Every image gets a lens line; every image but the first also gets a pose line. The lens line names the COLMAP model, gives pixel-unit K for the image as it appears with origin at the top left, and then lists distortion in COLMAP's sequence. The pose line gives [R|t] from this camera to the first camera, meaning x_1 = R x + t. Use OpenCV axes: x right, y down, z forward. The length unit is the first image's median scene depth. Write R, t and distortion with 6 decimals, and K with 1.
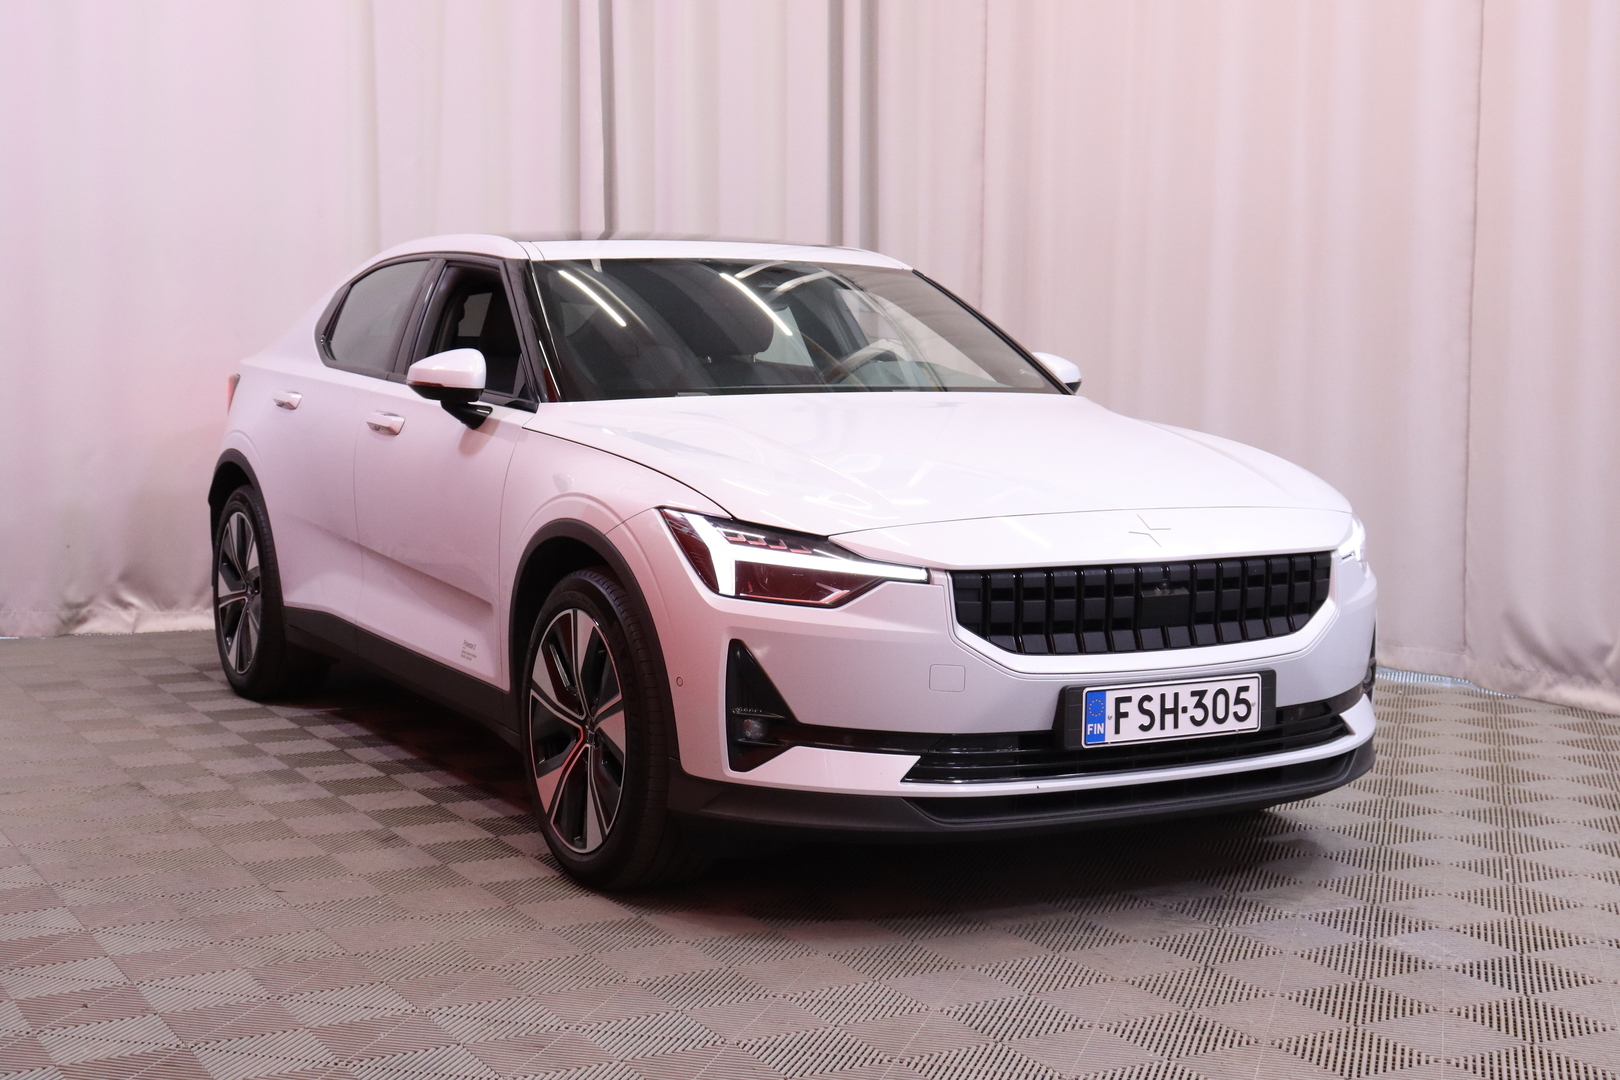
lens RADIAL K [[2278.7, 0, 818.9], [0, 2278.7, 536.5], [0, 0, 1]] dist [0.007856, 0.000000]
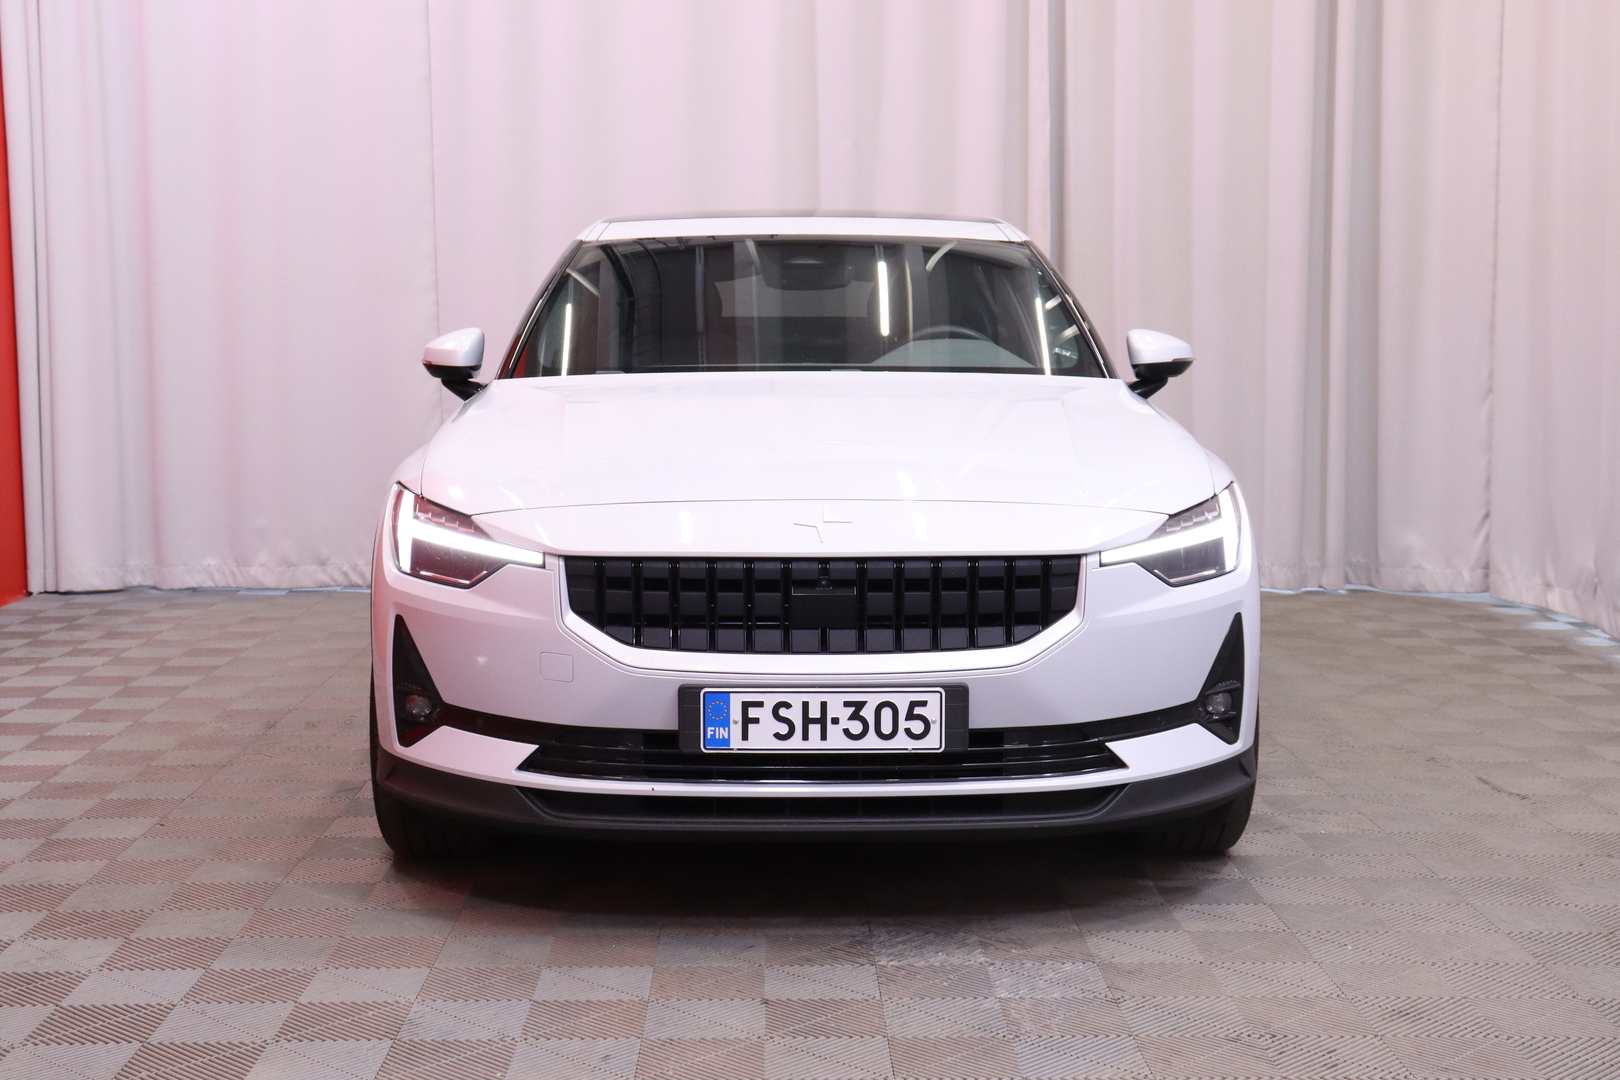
lens RADIAL K [[2278.7, 0, 809.2], [0, 2278.7, 553.8], [0, 0, 1]] dist [0.007856, 0.000000]
pose [[0.884449, 0.041746, -0.464765, 0.571492], [-0.036456, 0.999128, 0.020366, -0.008769], [0.465210, -0.001070, 0.885200, 0.190022]]
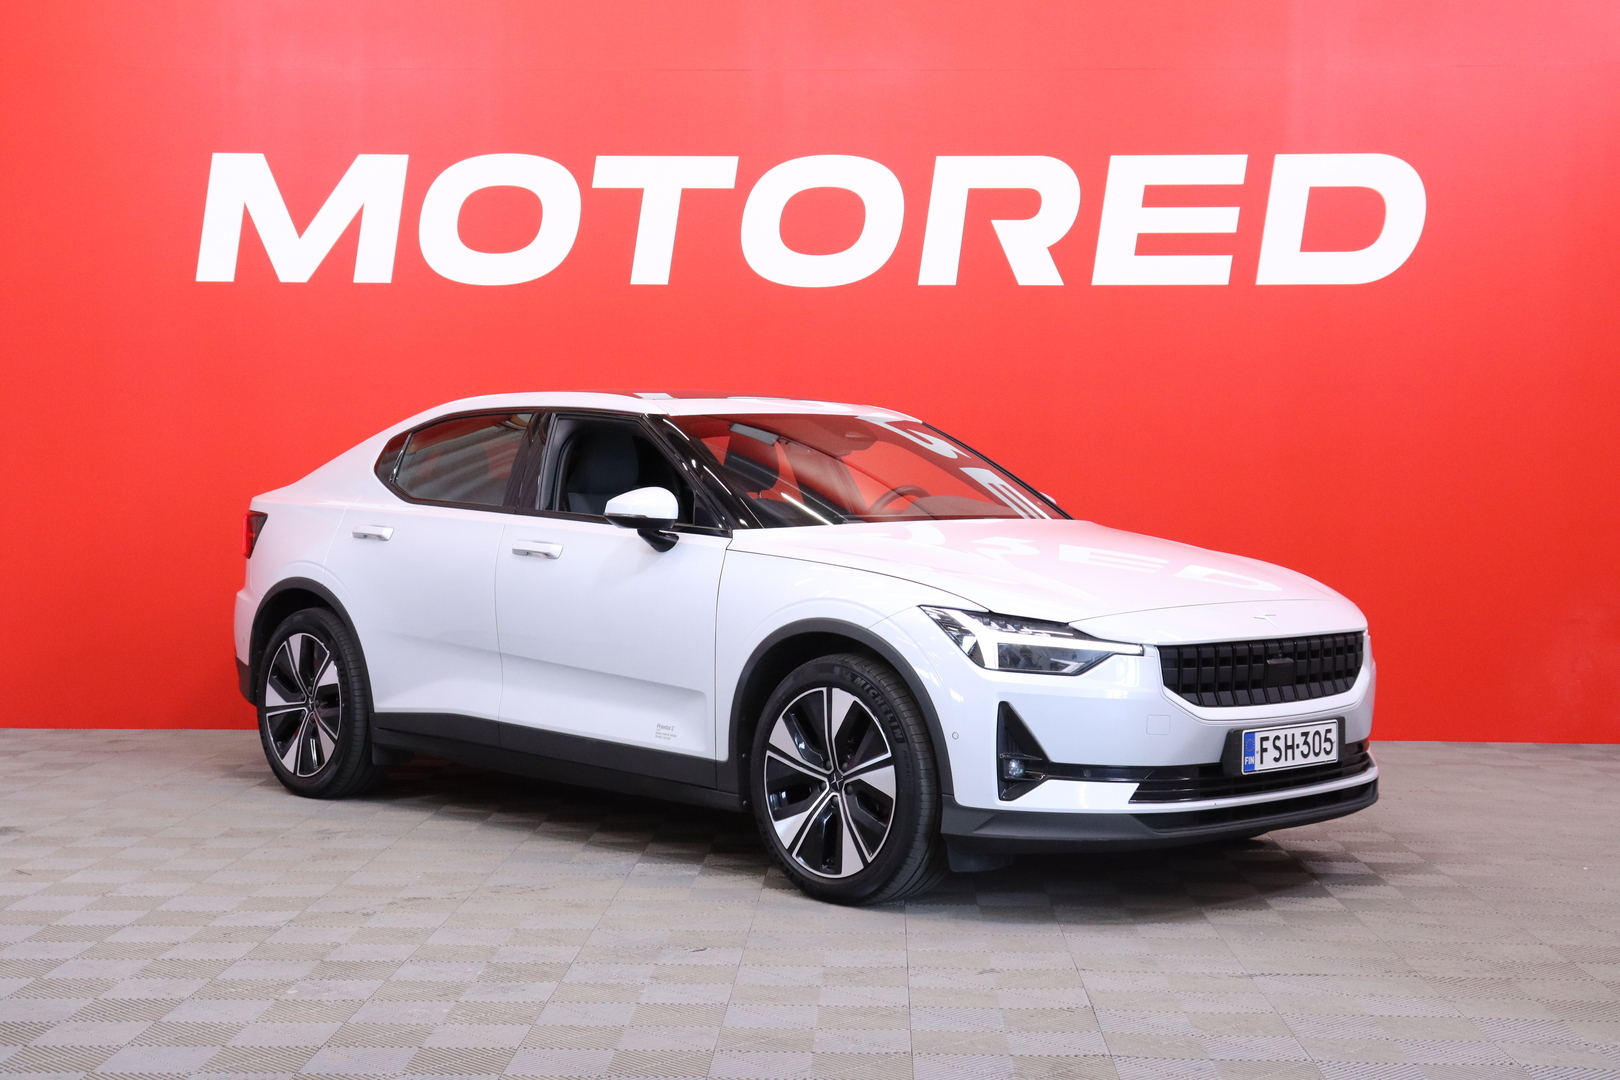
lens RADIAL K [[2278.7, 0, 796.5], [0, 2278.7, 528.5], [0, 0, 1]] dist [0.007856, 0.000000]
pose [[0.971652, -0.008994, 0.236245, -0.455972], [0.024647, 0.997685, -0.063387, 0.024889], [-0.235127, 0.067412, 0.969624, -0.268661]]
